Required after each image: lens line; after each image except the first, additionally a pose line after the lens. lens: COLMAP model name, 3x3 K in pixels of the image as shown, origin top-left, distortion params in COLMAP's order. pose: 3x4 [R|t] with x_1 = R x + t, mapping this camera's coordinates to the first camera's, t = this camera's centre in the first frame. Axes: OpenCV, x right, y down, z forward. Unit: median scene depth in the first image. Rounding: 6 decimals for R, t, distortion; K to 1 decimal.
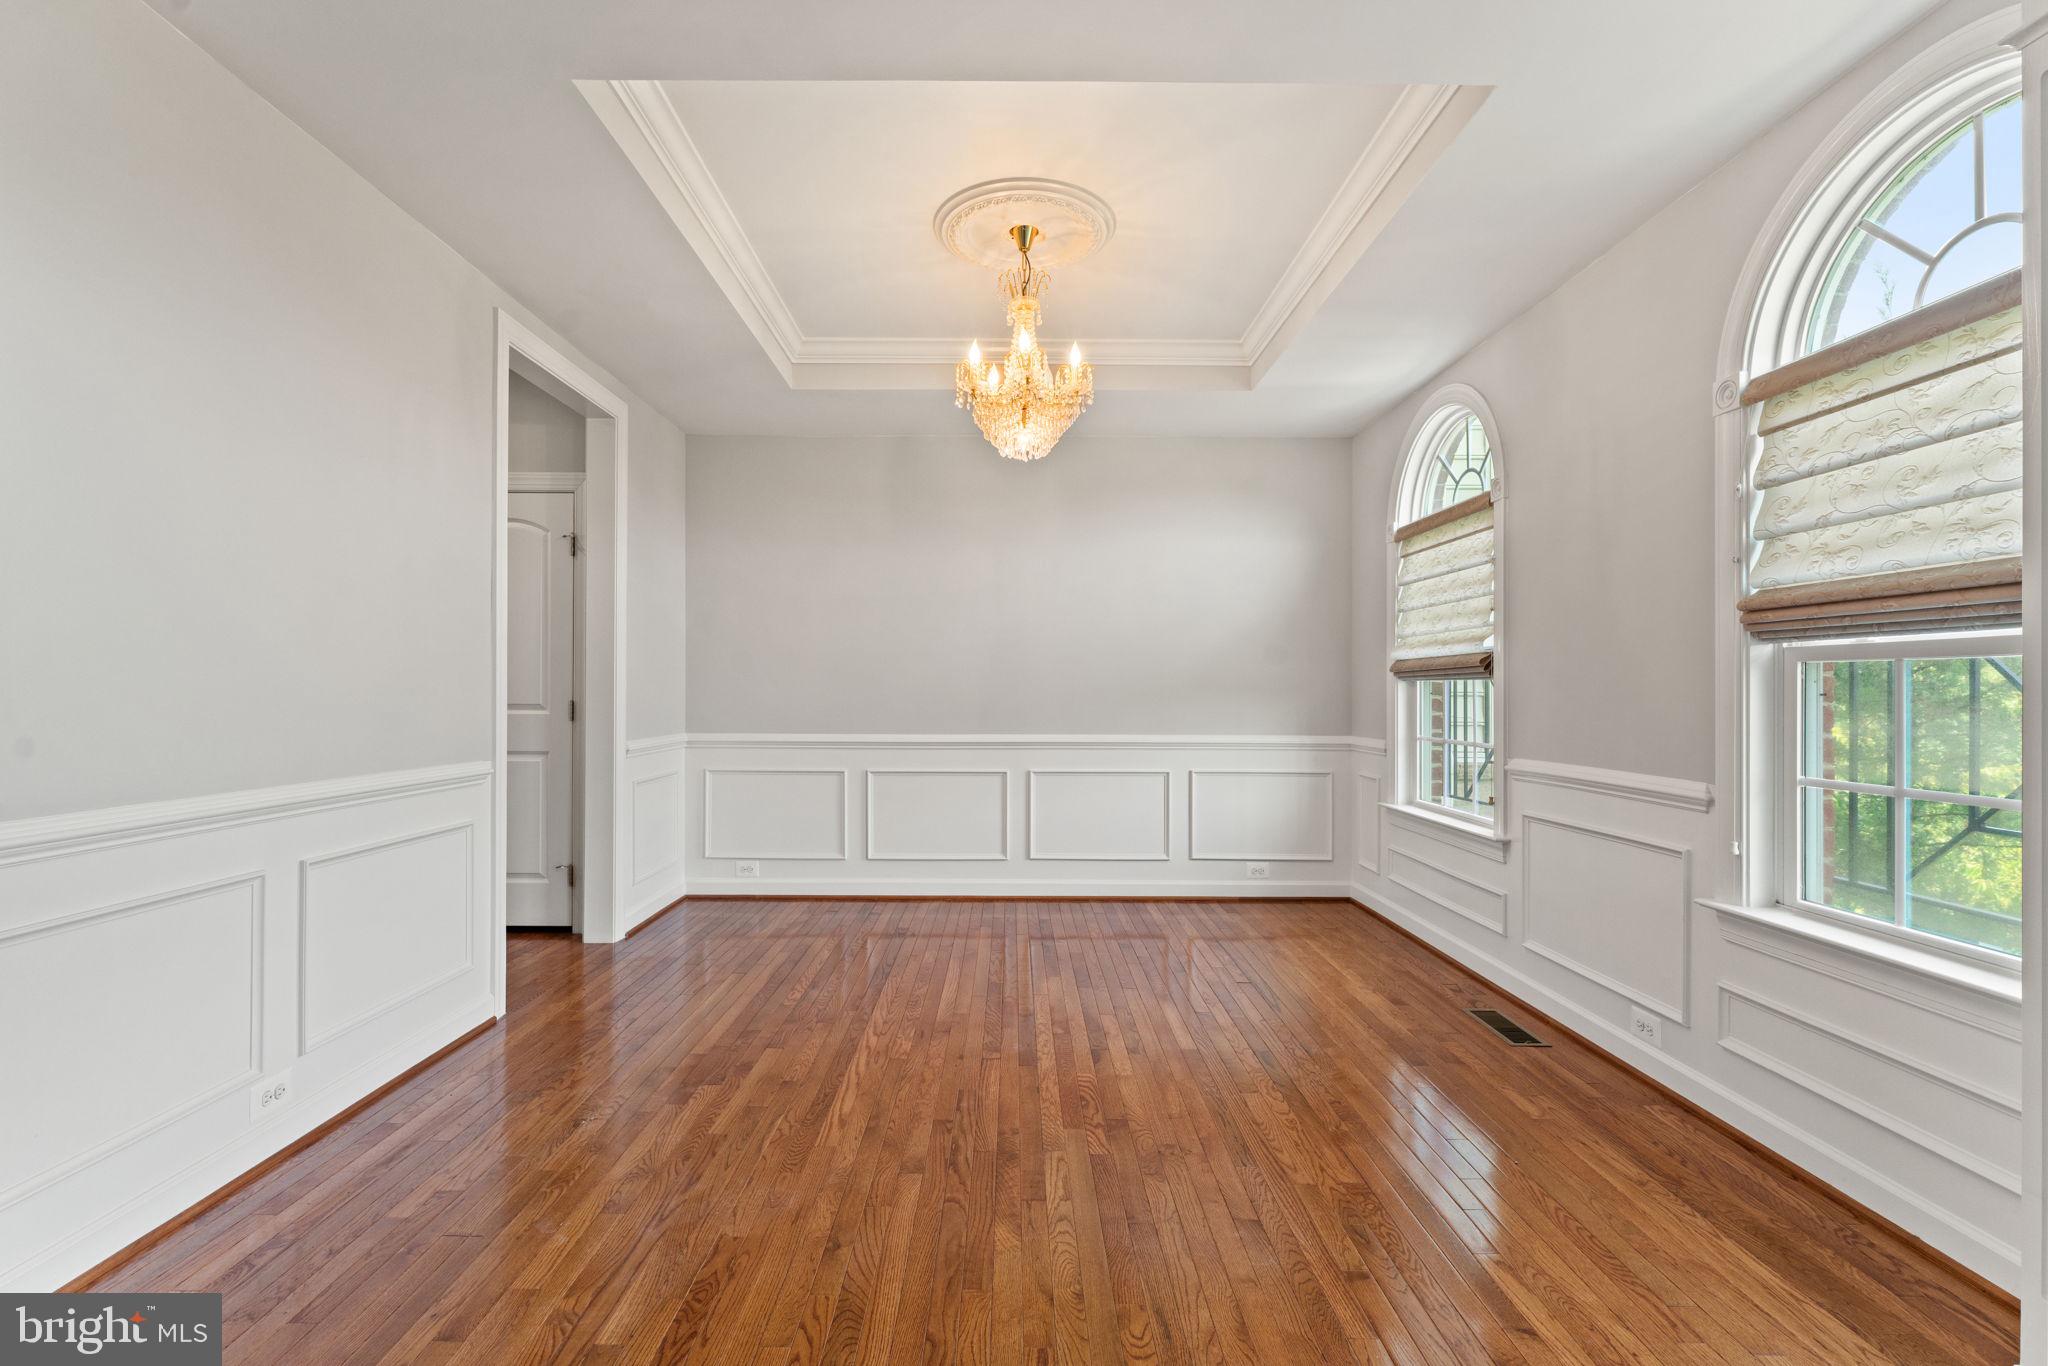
lens RADIAL K [[828.1, 0, 1021.5], [0, 828.1, 686.5], [0, 0, 1]] dist [0.002051, 0.000057]
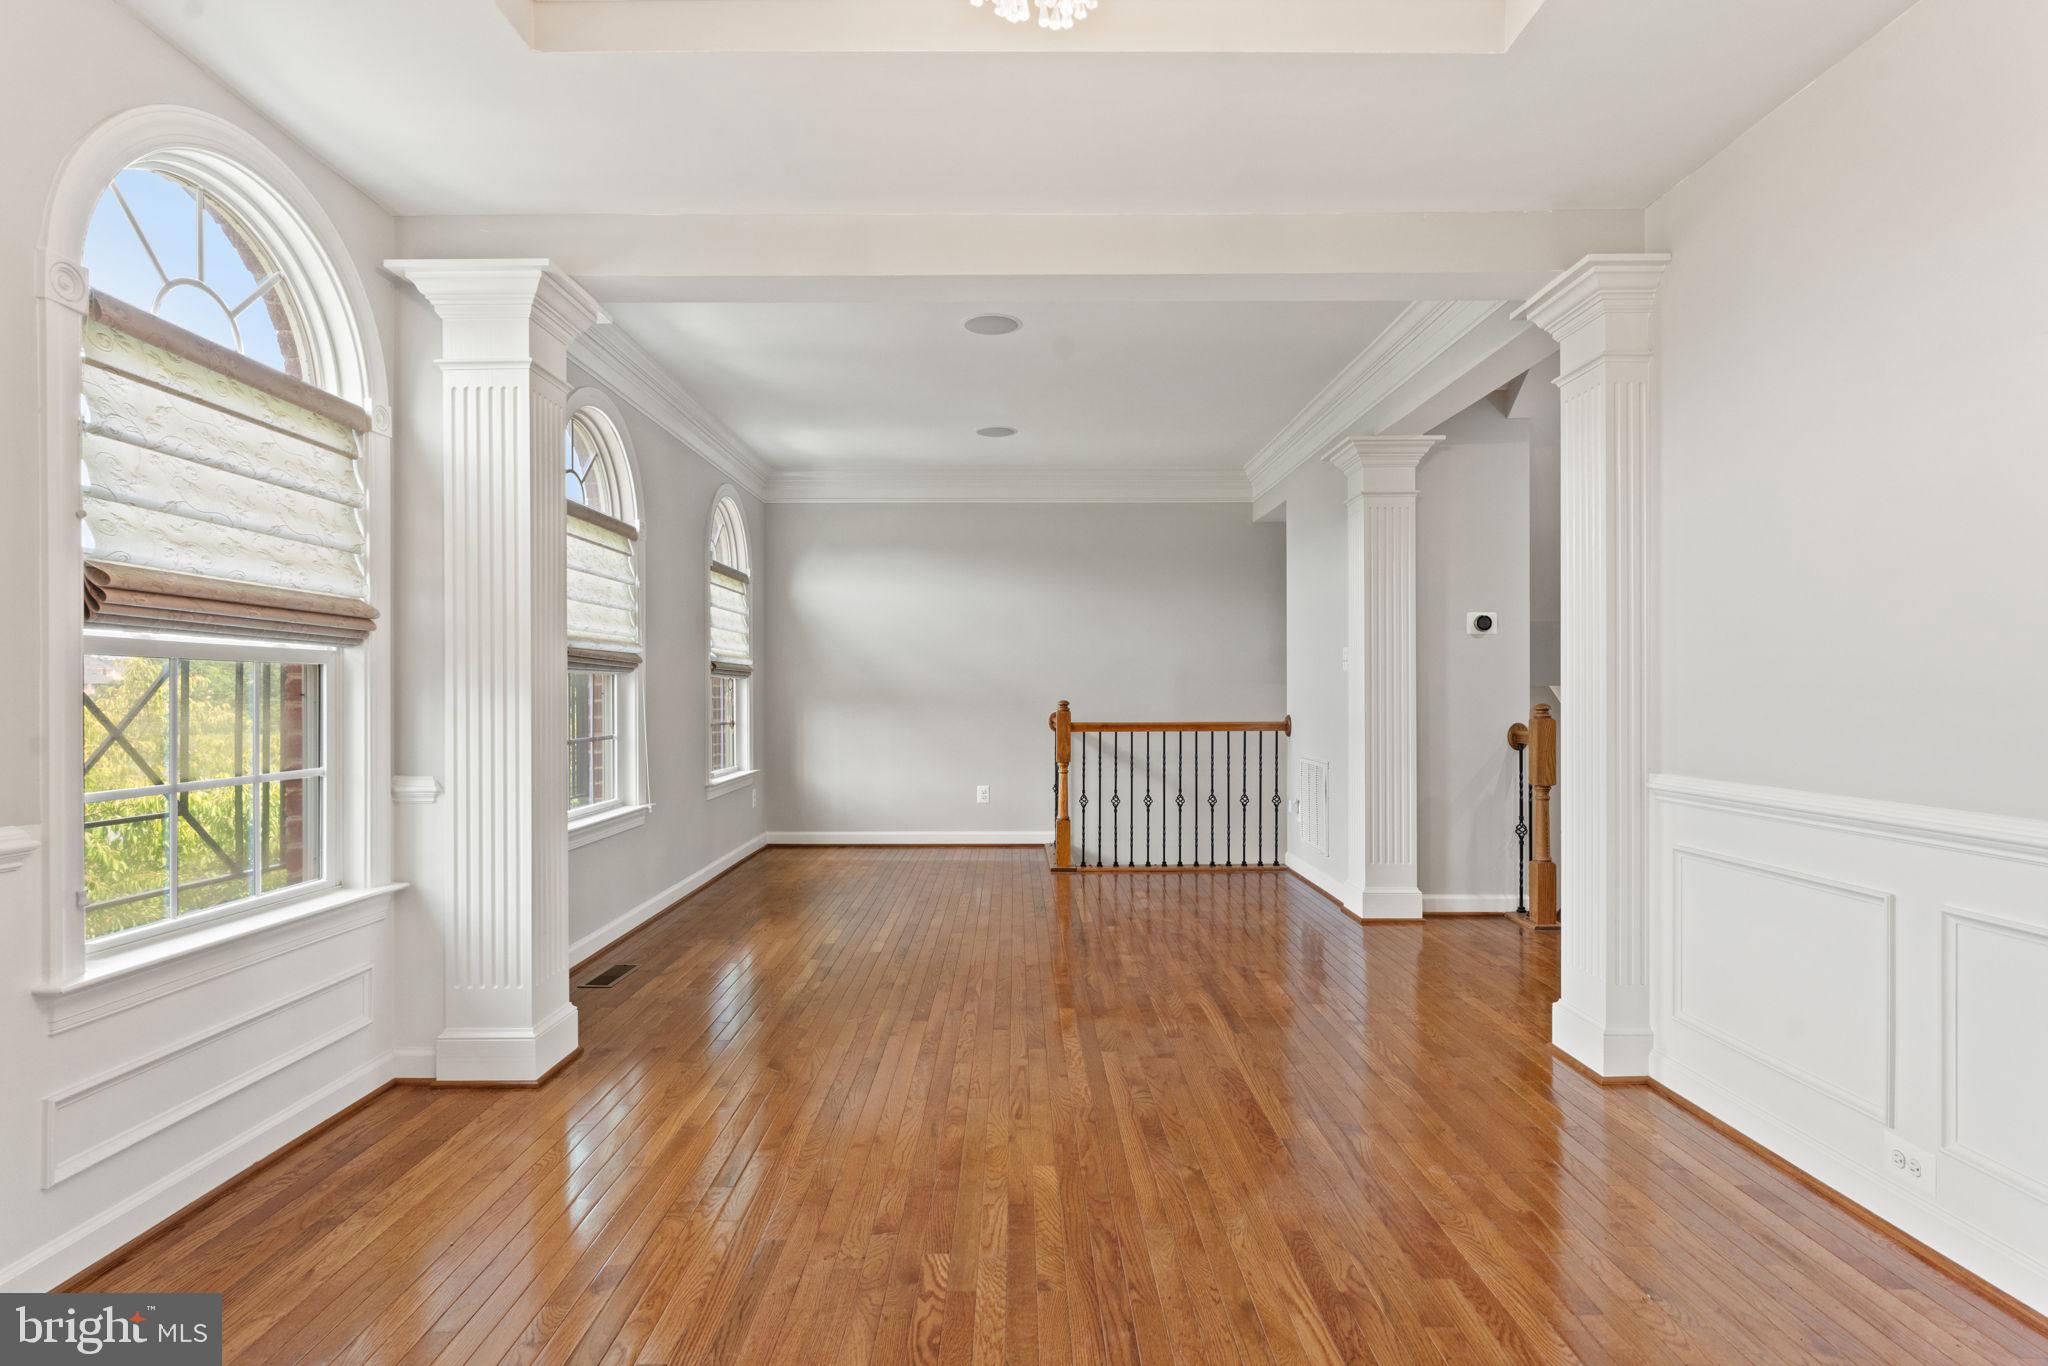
lens RADIAL K [[828.1, 0, 1029.0], [0, 828.1, 689.8], [0, 0, 1]] dist [0.002051, 0.000057]
pose [[-0.999997, -0.001390, -0.001887, 0.007021], [-0.001371, 0.999950, -0.009875, 0.012745], [0.001900, -0.009872, -0.999949, 1.875034]]
